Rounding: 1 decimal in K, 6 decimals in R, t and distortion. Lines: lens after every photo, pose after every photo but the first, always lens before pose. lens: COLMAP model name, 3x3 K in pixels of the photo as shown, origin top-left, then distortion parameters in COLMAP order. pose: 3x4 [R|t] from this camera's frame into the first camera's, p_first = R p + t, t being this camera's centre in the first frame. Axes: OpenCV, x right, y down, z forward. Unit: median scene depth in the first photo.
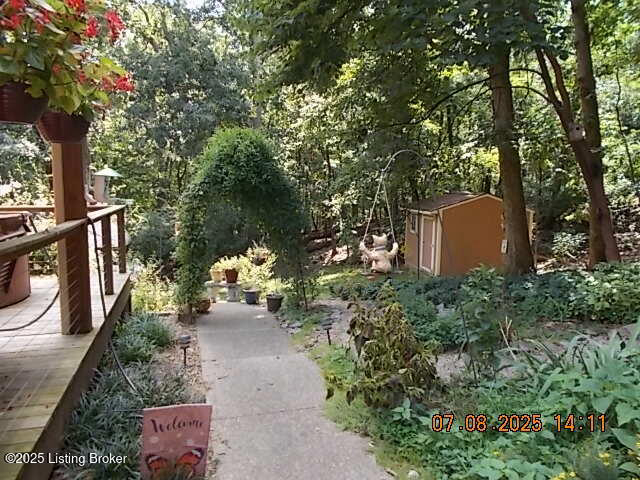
lens RADIAL K [[487.3, 0, 320.0], [0, 487.3, 240.0], [0, 0, 1]] dist [0.000308, 0.003707]
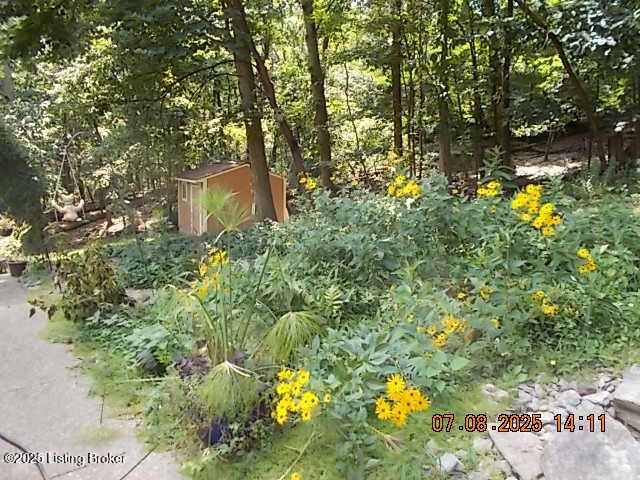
lens RADIAL K [[487.3, 0, 320.0], [0, 487.3, 240.0], [0, 0, 1]] dist [0.000308, 0.003707]
pose [[0.917136, -0.061001, 0.393878, 0.058926], [0.036852, 0.996964, 0.068594, 0.012825], [-0.396866, -0.048395, 0.916600, -0.140183]]
